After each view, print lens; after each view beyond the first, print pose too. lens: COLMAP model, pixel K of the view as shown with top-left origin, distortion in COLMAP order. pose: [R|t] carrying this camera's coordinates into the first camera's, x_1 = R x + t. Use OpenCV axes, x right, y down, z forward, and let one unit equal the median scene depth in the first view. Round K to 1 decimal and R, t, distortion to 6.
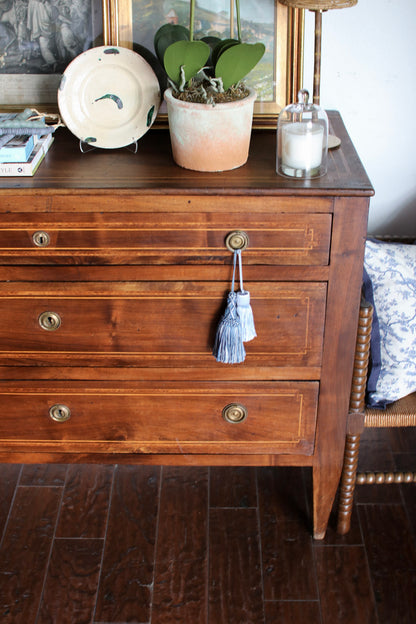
lens RADIAL K [[873.9, 0, 210.2], [0, 873.9, 316.4], [0, 0, 1]] dist [-0.135783, 0.000000]
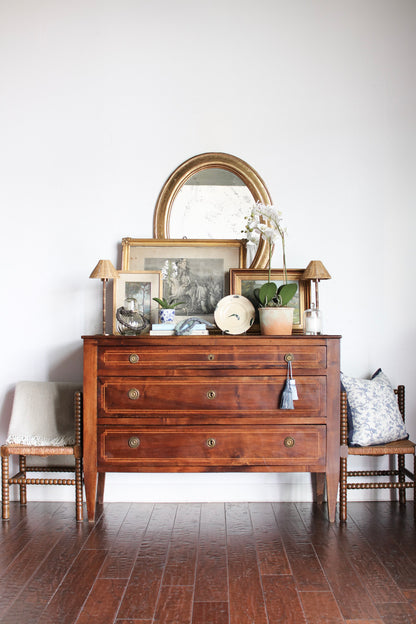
lens RADIAL K [[873.9, 0, 206.6], [0, 873.9, 318.5], [0, 0, 1]] dist [-0.135783, 0.000000]
pose [[0.999980, 0.000116, -0.006396, -0.173732], [-0.003426, 0.854001, -0.520260, 1.021689], [0.005402, 0.520271, 0.853984, -1.098246]]
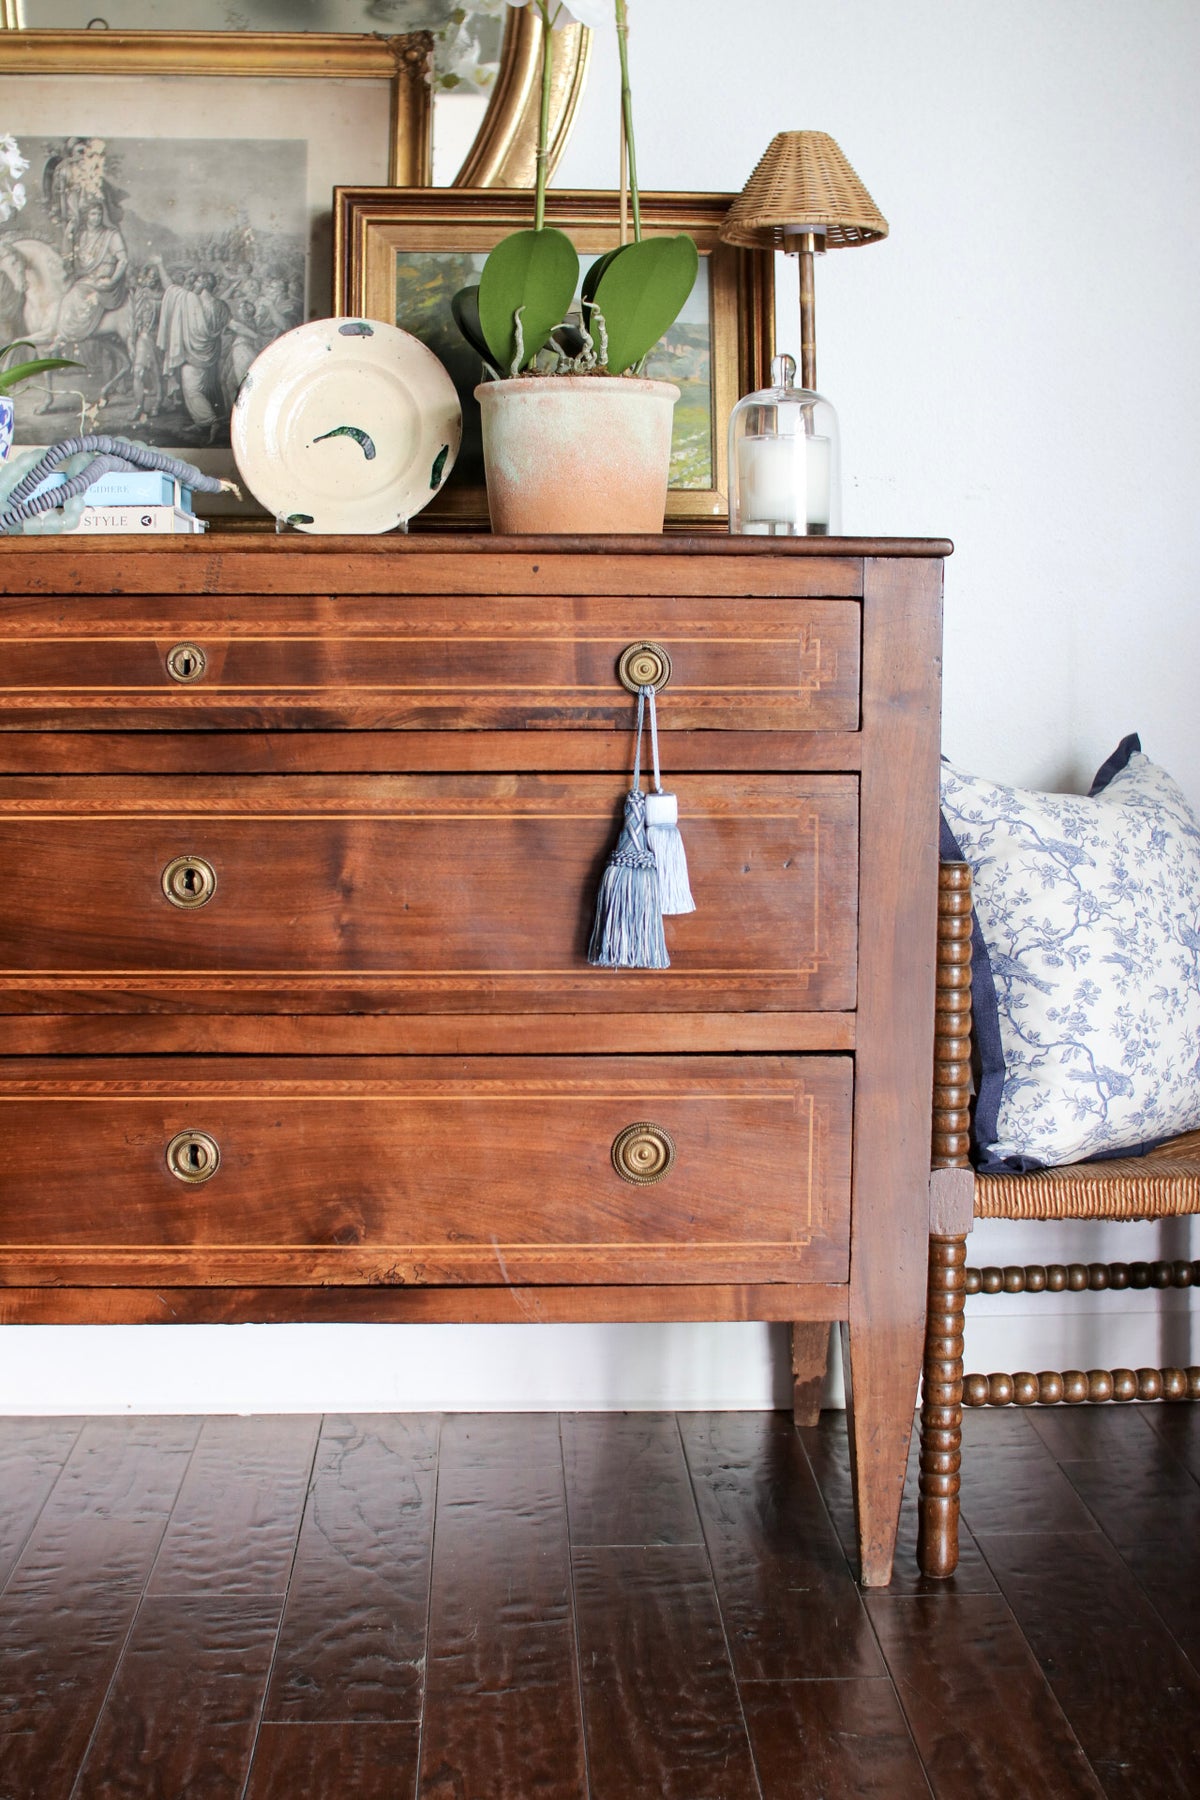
lens RADIAL K [[2520.8, 0, 595.1], [0, 2520.8, 904.5], [0, 0, 1]] dist [-0.135783, 0.000000]
pose [[0.999022, 0.000278, 0.044226, -0.044180], [0.017905, 0.911825, -0.410188, 0.479833], [-0.040441, 0.410579, 0.910928, -0.076400]]
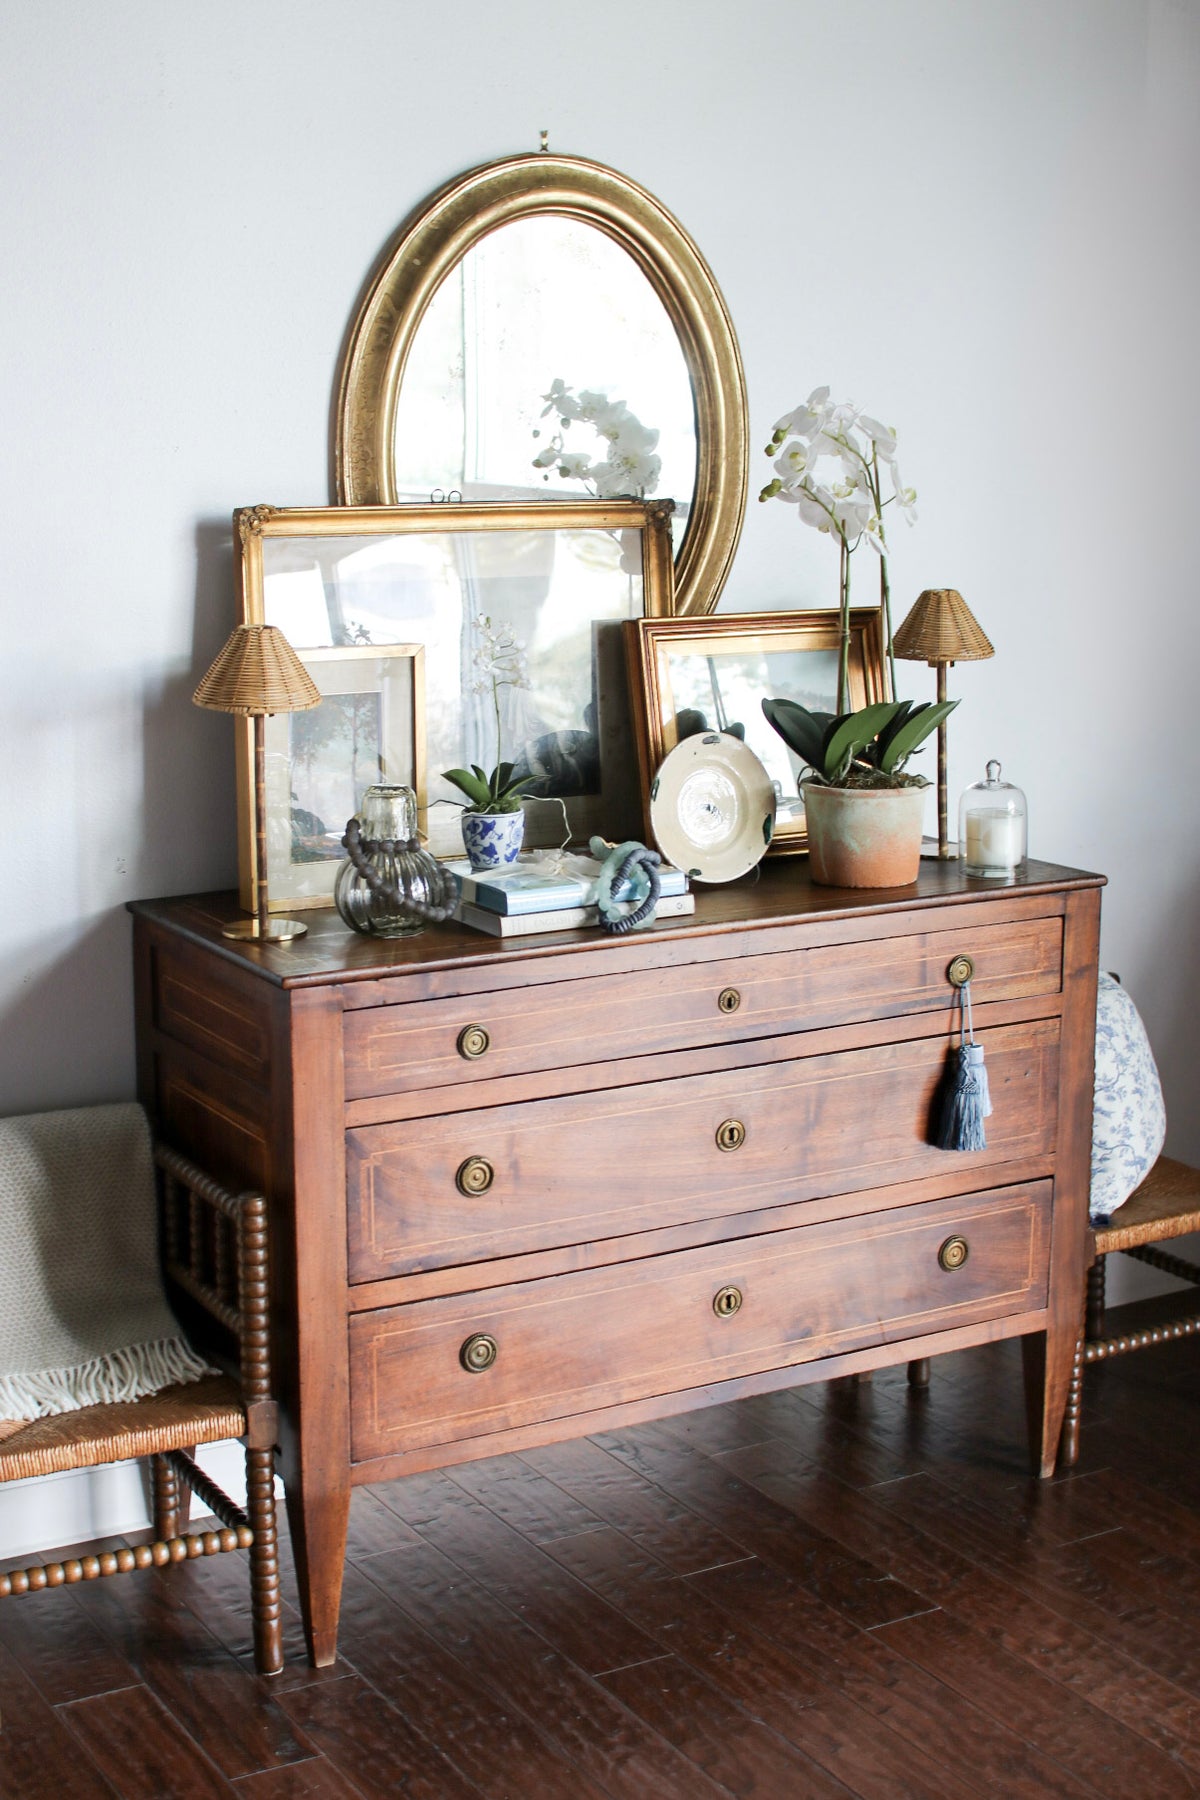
lens RADIAL K [[2674.4, 0, 565.4], [0, 2674.4, 960.0], [0, 0, 1]] dist [-0.145875, 0.000000]
pose [[0.865230, -0.110877, 0.488962, -1.191642], [0.254757, 0.937188, -0.238282, 0.310584], [-0.431829, 0.330735, 0.839129, -0.629238]]
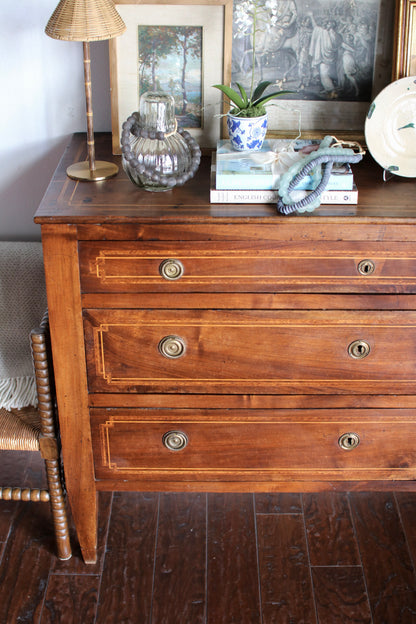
lens RADIAL K [[873.9, 0, 208.0], [0, 873.9, 314.0], [0, 0, 1]] dist [-0.135783, 0.000000]
pose [[0.999993, 0.002005, 0.003221, -0.344462], [-0.001927, 0.999706, -0.024159, -0.010117], [-0.003268, 0.024152, 0.999703, 0.003015]]
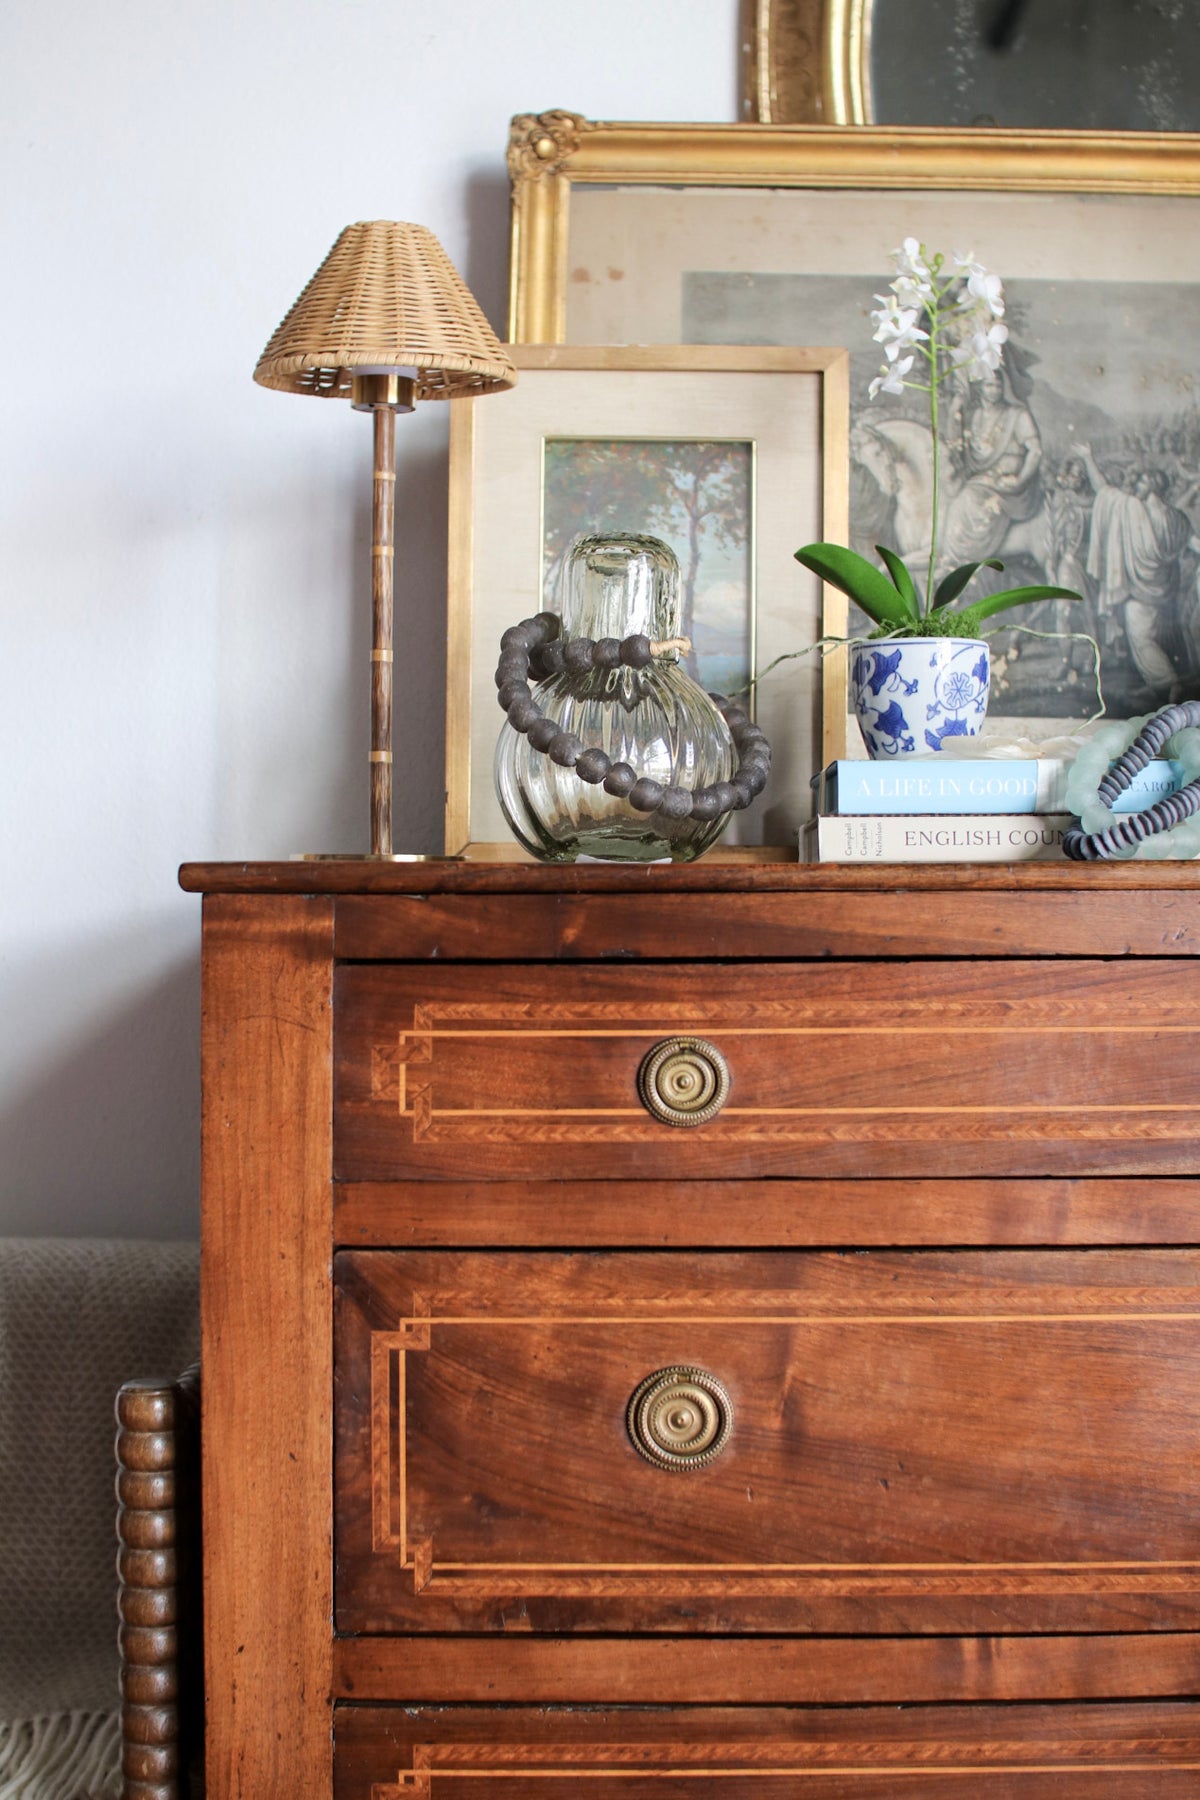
lens RADIAL K [[2520.8, 0, 604.3], [0, 2520.8, 911.7], [0, 0, 1]] dist [-0.135783, 0.000000]
pose [[0.999986, 0.001382, 0.005040, -0.404662], [0.001328, 0.865577, -0.500775, 0.228128], [-0.005054, 0.500775, 0.865563, 0.287366]]
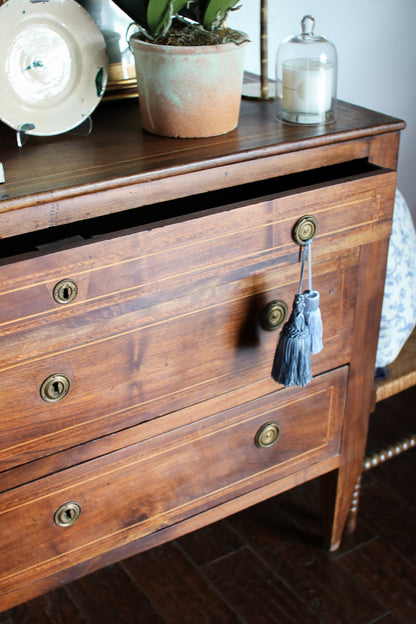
lens RADIAL K [[873.9, 0, 203.2], [0, 873.9, 311.2], [0, 0, 1]] dist [-0.135783, 0.000000]
pose [[0.837715, -0.255660, 0.482567, -0.385078], [0.274300, 0.961078, 0.032998, -0.041572], [-0.472220, 0.104726, 0.875237, 0.318862]]
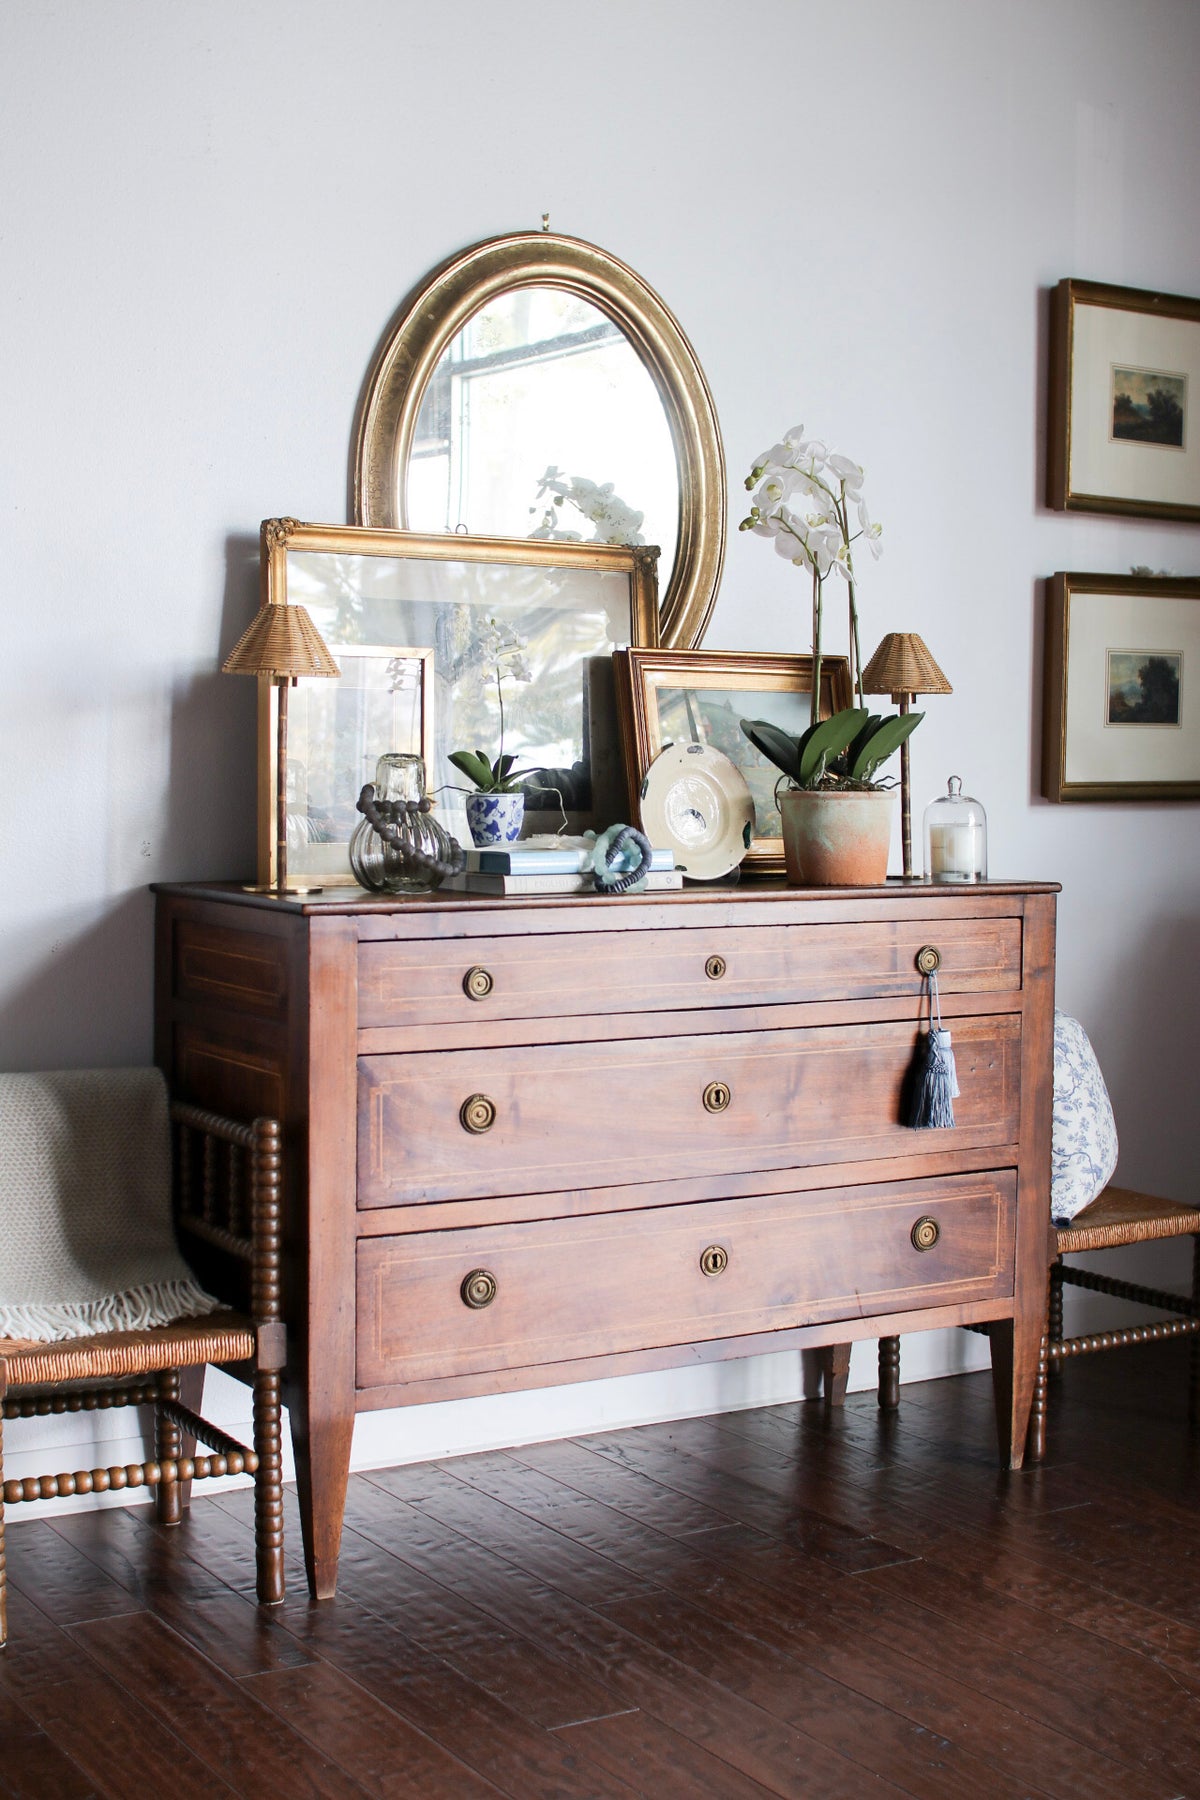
lens RADIAL K [[2520.8, 0, 606.6], [0, 2520.8, 904.9], [0, 0, 1]] dist [-0.135783, 0.000000]
pose [[0.846993, -0.024196, 0.531053, -1.251120], [0.260555, 0.889640, -0.375035, 0.566507], [-0.463372, 0.456020, 0.759824, -0.516690]]
